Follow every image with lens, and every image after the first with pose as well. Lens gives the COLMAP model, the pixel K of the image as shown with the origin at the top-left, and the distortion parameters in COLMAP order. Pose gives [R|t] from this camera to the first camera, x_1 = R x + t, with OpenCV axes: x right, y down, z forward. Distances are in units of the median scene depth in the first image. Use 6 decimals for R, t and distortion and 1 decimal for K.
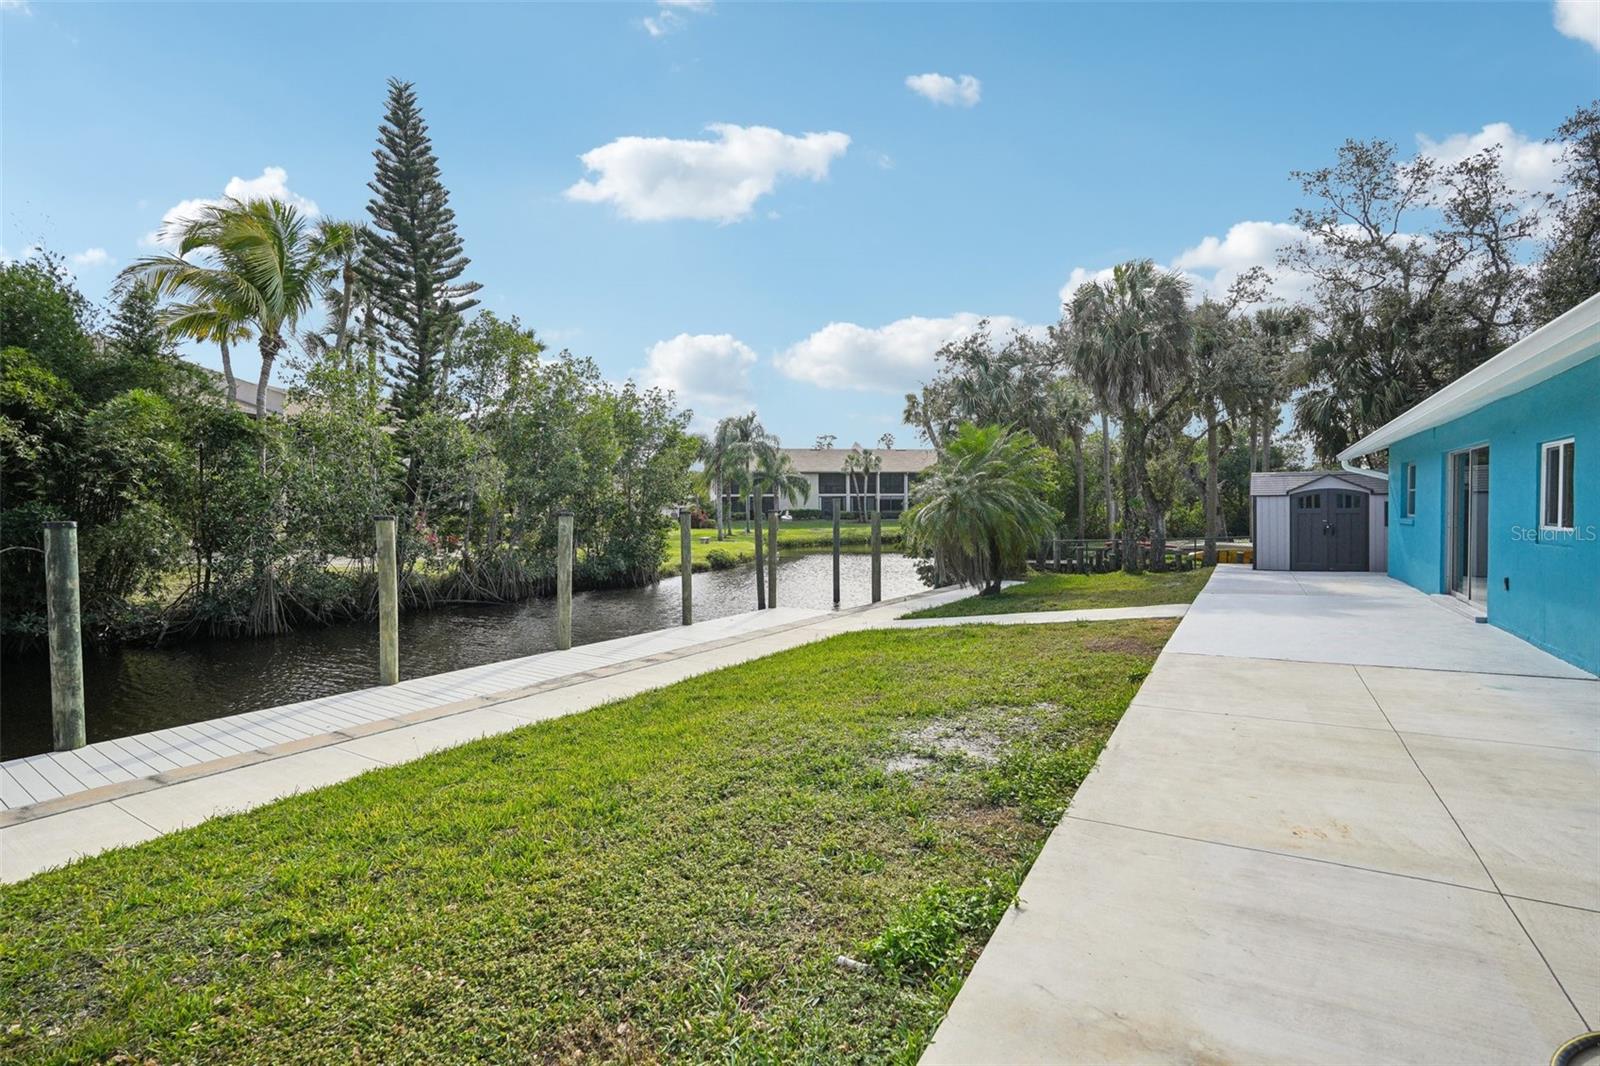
lens RADIAL K [[718.9, 0, 797.5], [0, 718.9, 533.2], [0, 0, 1]] dist [-0.010017, 0.005110]
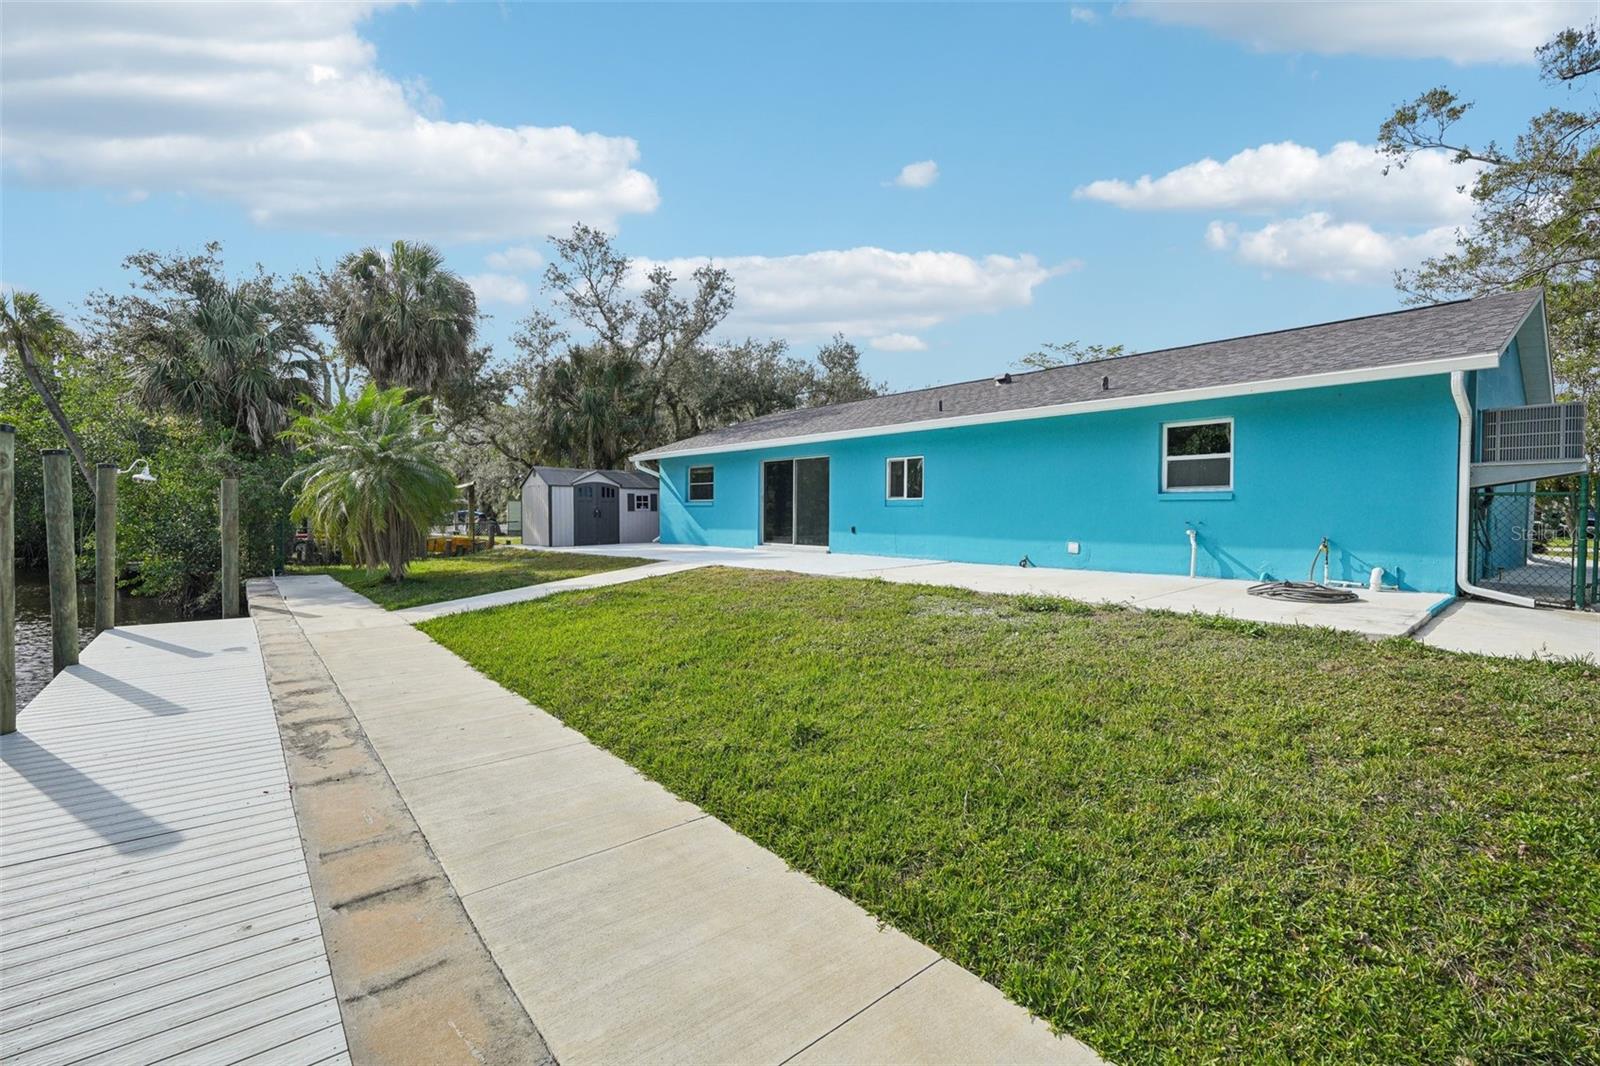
lens RADIAL K [[686.4, 0, 801.1], [0, 686.4, 530.2], [0, 0, 1]] dist [-0.000788, -0.000131]
pose [[0.306592, -0.004200, 0.951832, -0.355702], [0.011254, 0.999936, 0.000787, 0.029957], [-0.951774, 0.010470, 0.306620, 0.250321]]
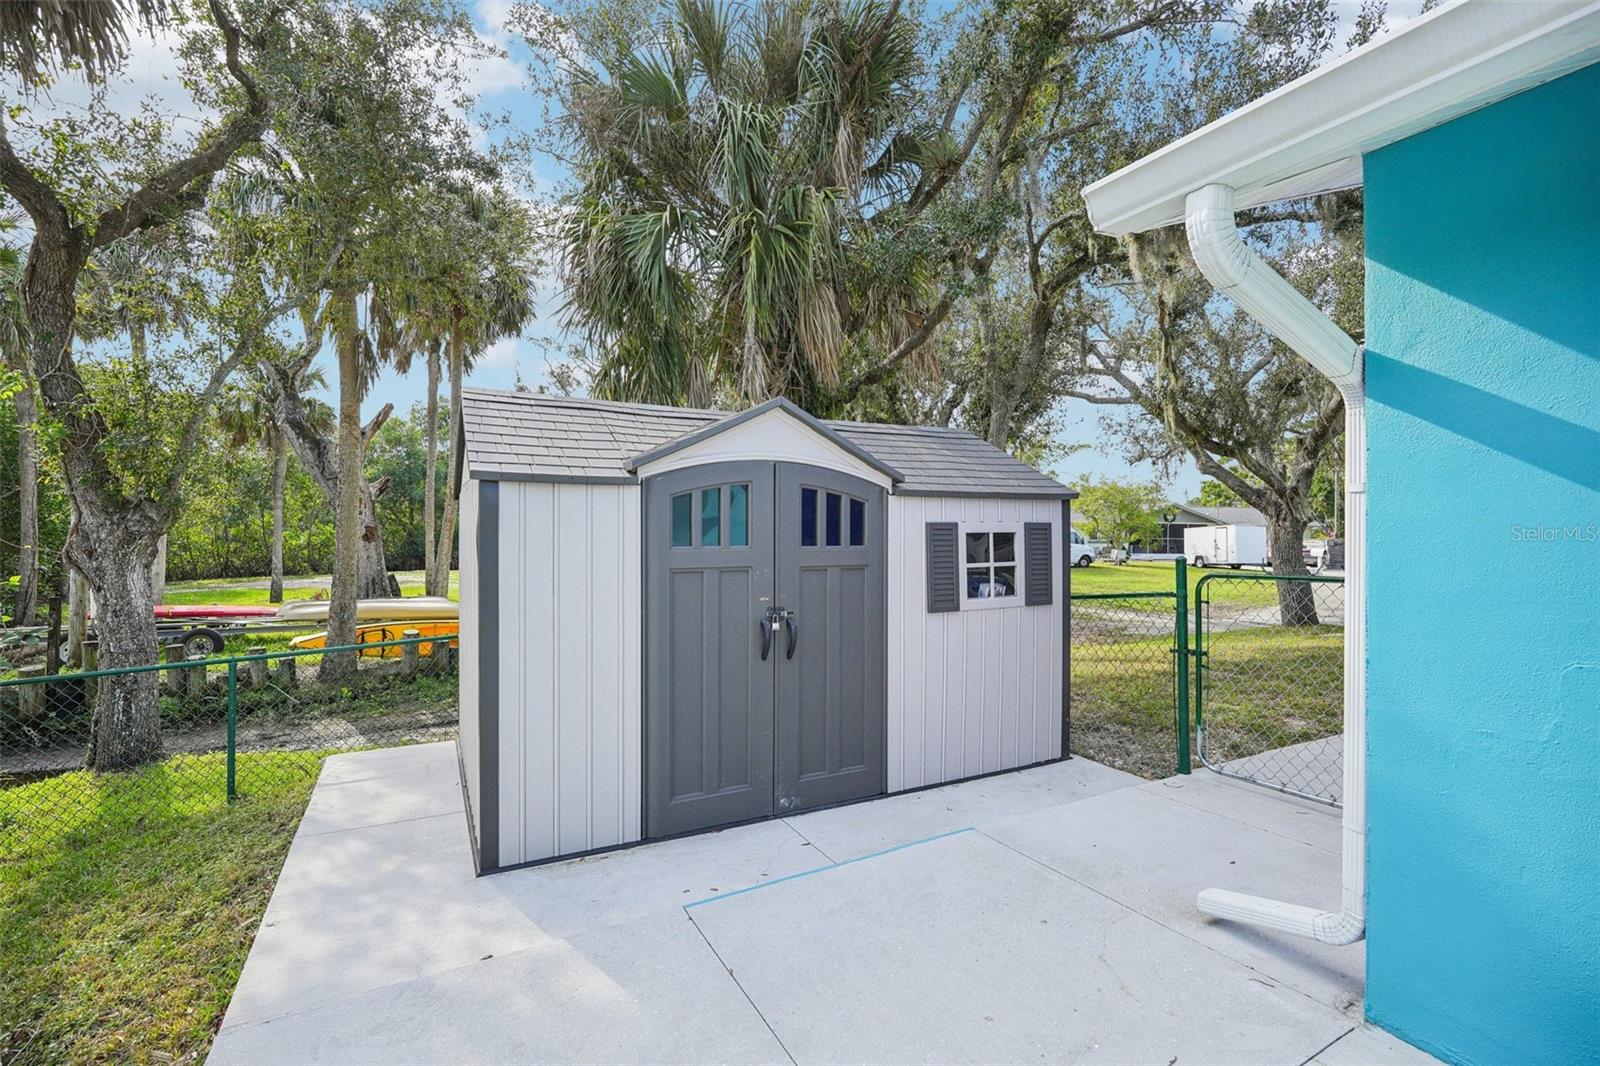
lens RADIAL K [[718.9, 0, 804.1], [0, 718.9, 527.9], [0, 0, 1]] dist [-0.010017, 0.005110]
pose [[0.493501, 0.016905, 0.869581, 0.545379], [0.011096, 0.999607, -0.025730, -0.034751], [-0.869674, 0.022347, 0.493120, 0.880141]]
